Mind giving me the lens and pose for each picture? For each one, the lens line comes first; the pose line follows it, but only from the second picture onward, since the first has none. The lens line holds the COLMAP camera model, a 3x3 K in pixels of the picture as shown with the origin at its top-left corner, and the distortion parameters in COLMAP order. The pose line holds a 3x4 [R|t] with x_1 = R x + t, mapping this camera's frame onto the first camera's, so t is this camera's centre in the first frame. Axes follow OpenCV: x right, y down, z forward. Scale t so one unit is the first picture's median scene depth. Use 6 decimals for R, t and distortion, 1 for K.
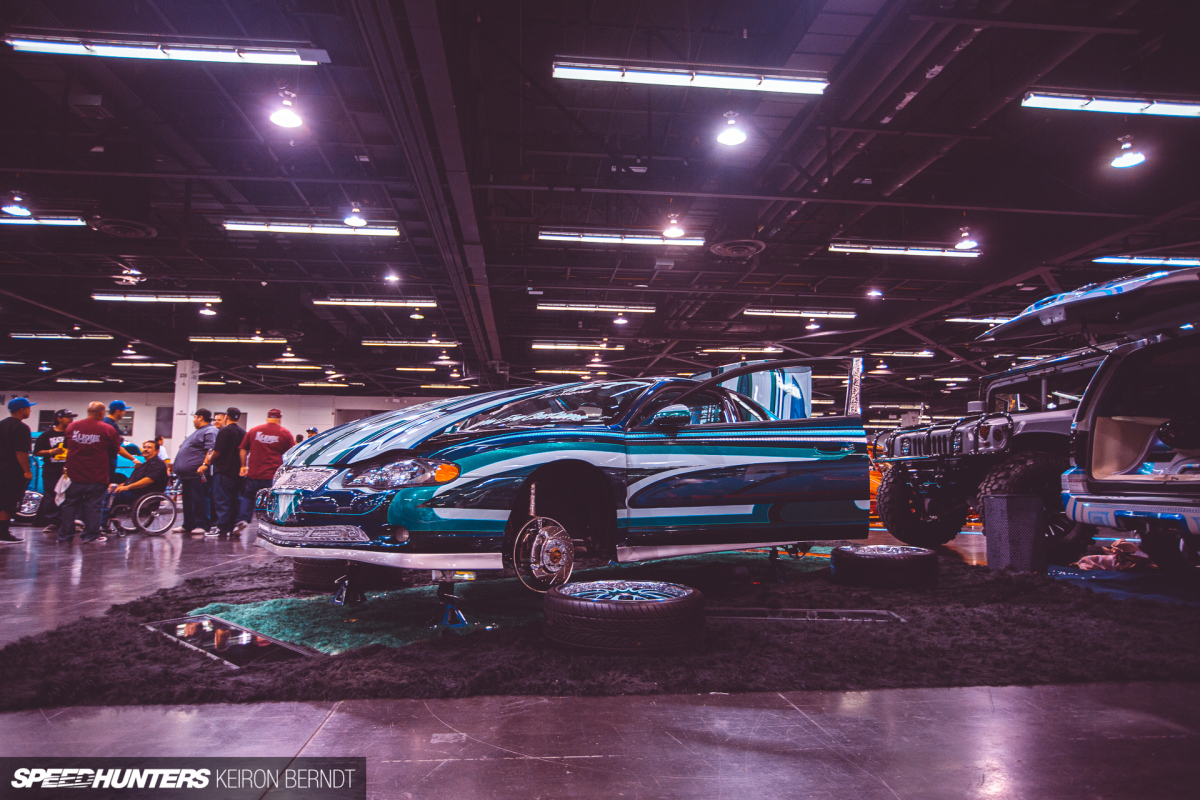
lens RADIAL K [[764.2, 0, 600.0], [0, 764.2, 400.0], [0, 0, 1]] dist [-0.001939, -0.000350]
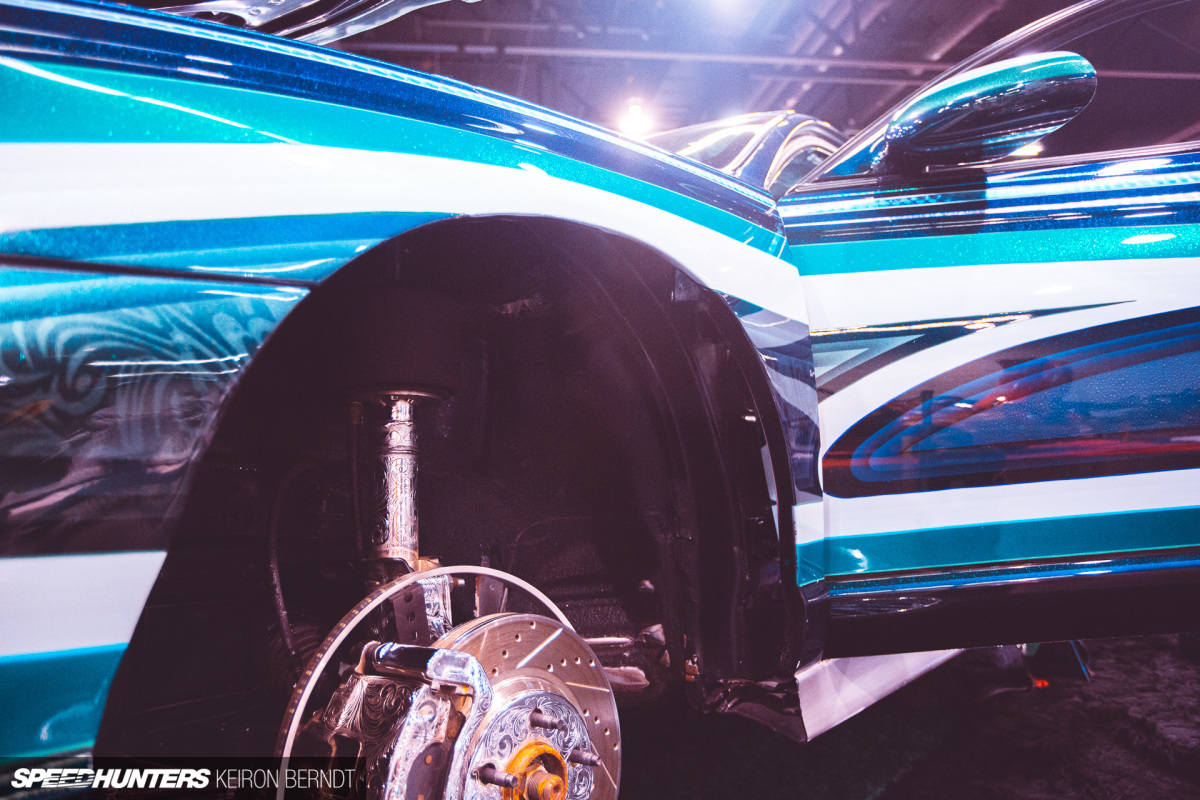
lens RADIAL K [[932.5, 0, 600.0], [0, 932.5, 400.0], [0, 0, 1]] dist [0.001754, 0.000871]
pose [[0.996825, -0.042555, 0.067295, -0.049780], [0.041042, 0.998876, 0.023706, 0.103073], [-0.068228, -0.020869, 0.997451, 0.727640]]
